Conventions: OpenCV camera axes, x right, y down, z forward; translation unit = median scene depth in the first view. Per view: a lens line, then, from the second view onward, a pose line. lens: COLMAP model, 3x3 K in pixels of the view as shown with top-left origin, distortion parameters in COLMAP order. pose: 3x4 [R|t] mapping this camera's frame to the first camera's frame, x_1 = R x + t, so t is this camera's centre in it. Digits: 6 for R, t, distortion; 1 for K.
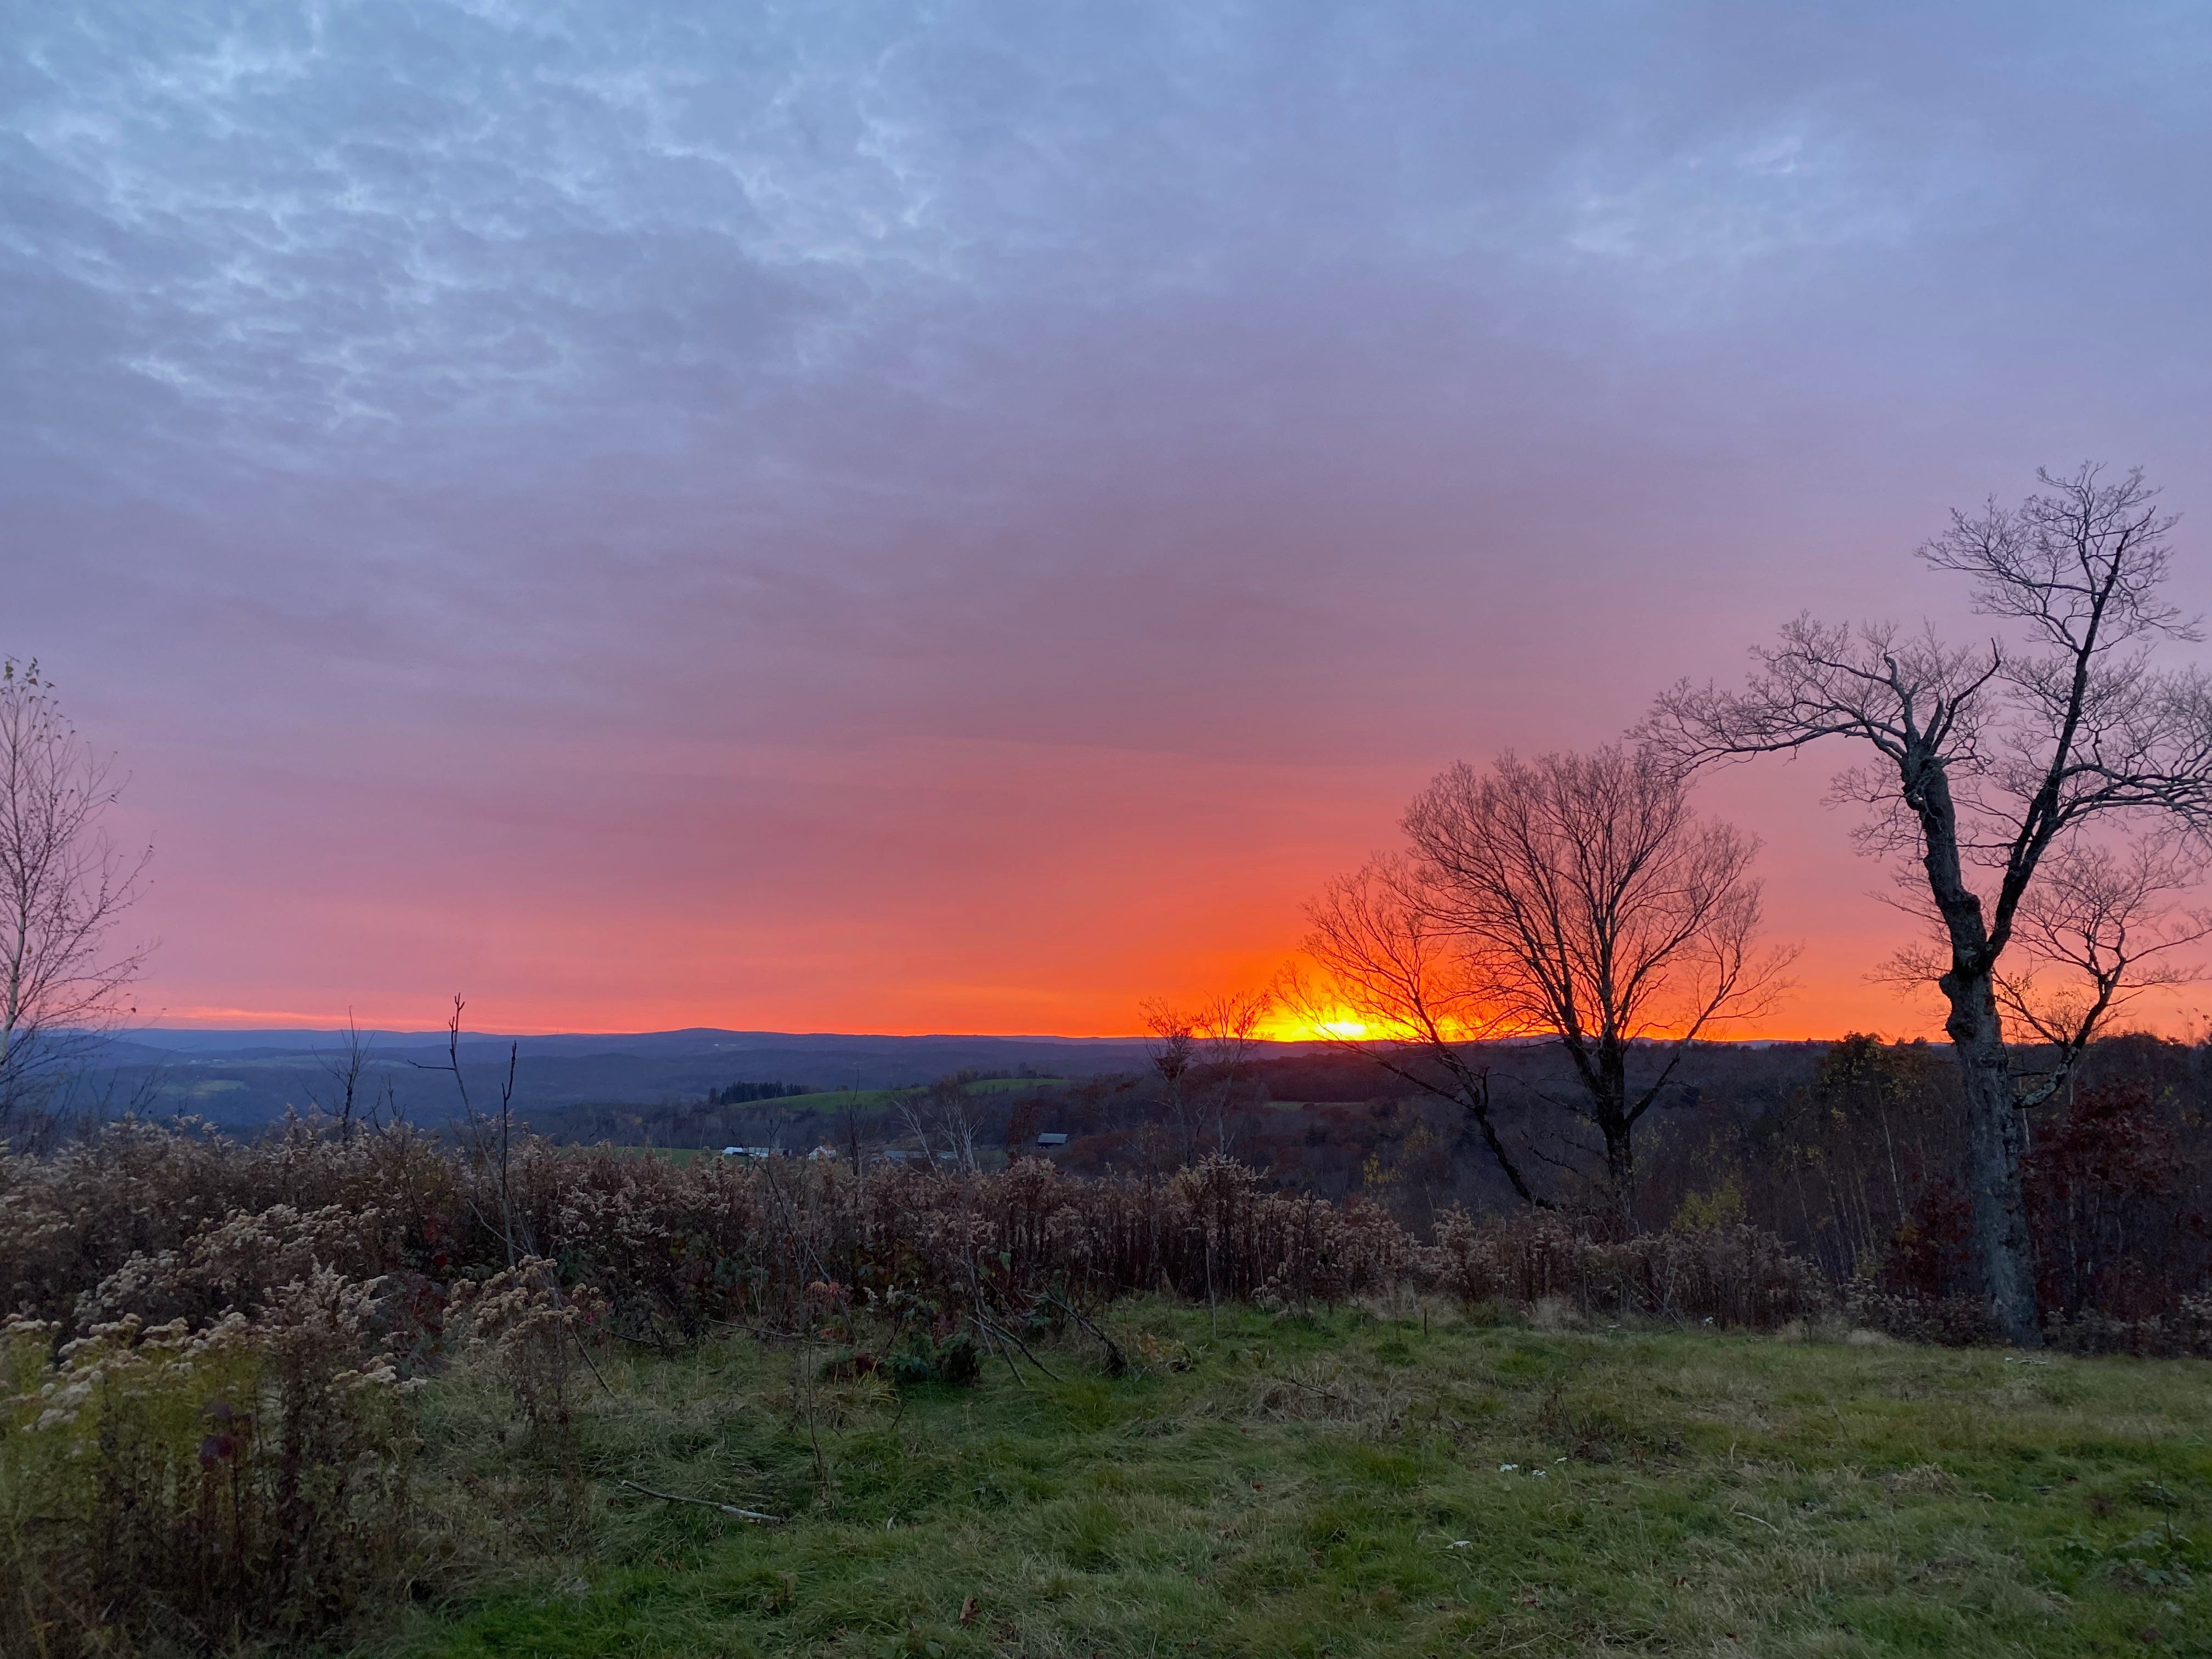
lens RADIAL K [[1688.6, 0, 1106.0], [0, 1688.6, 829.5], [0, 0, 1]] dist [-0.008007, -0.004111]
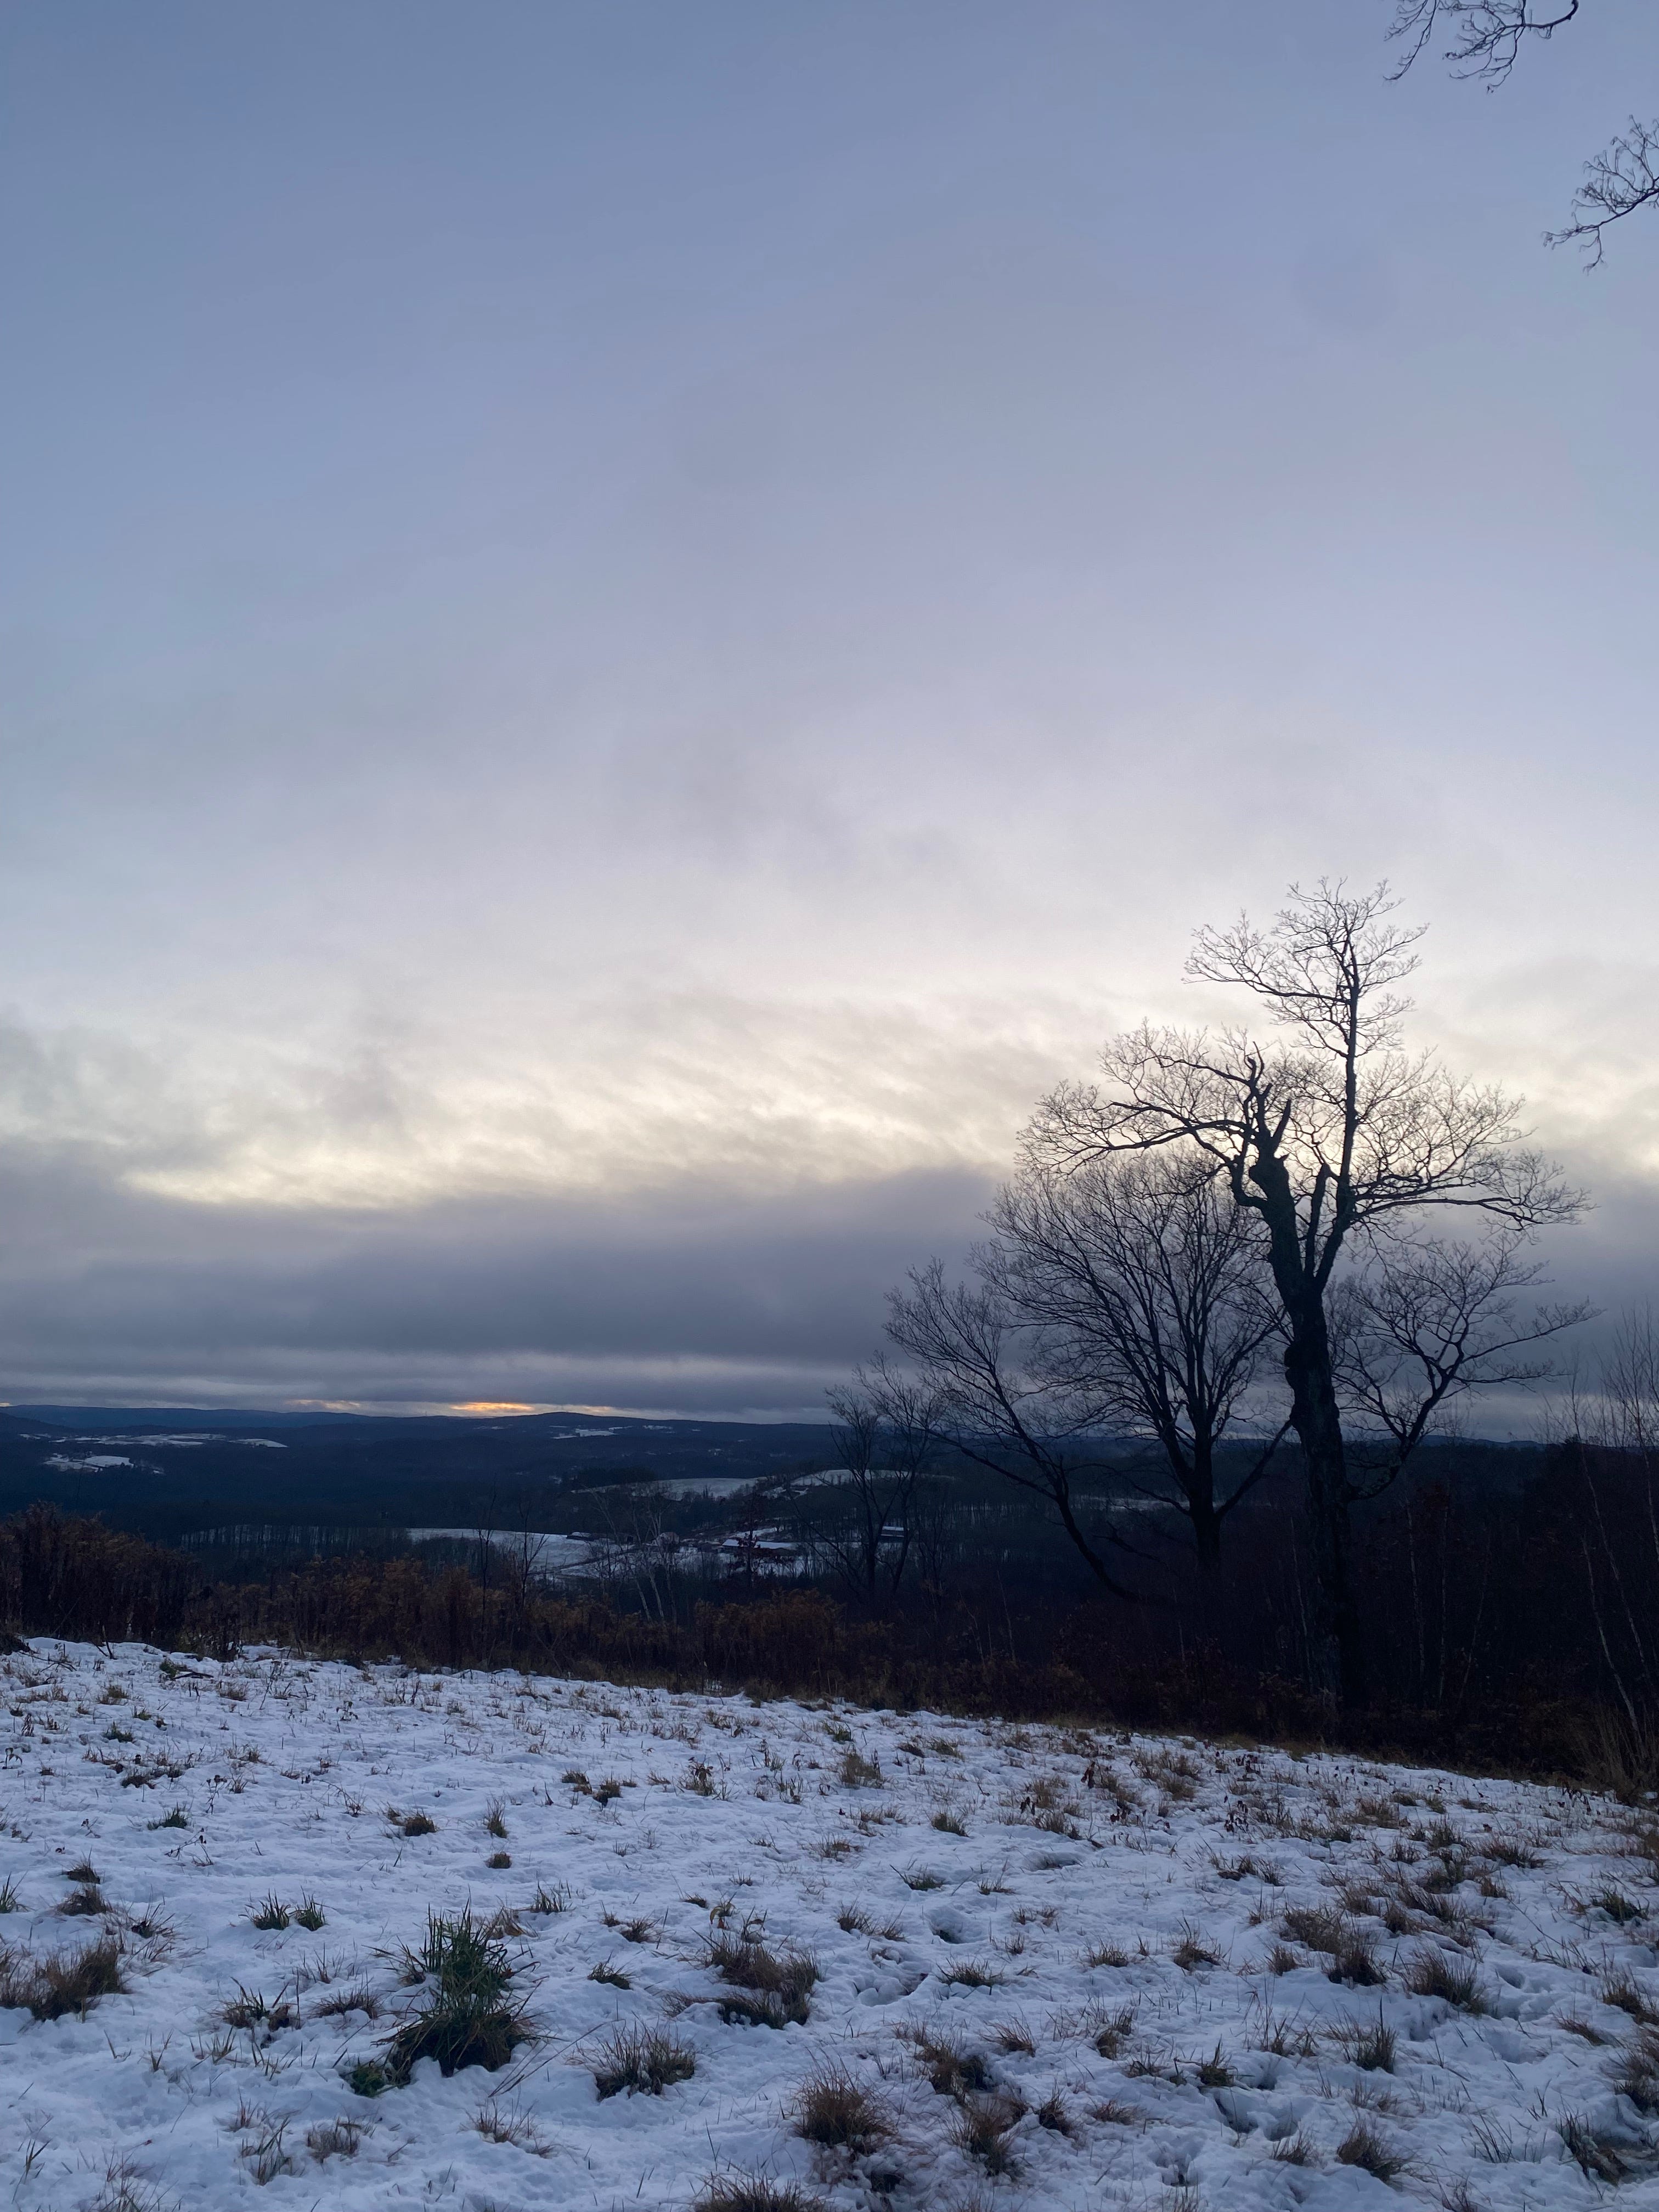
lens RADIAL K [[1675.9, 0, 829.5], [0, 1675.9, 1106.0], [0, 0, 1]] dist [0.011704, -0.001307]
pose [[0.994057, -0.001538, -0.108848, 0.184184], [-0.005728, 0.997776, -0.066408, -0.001574], [0.108708, 0.066637, 0.991838, -0.032113]]
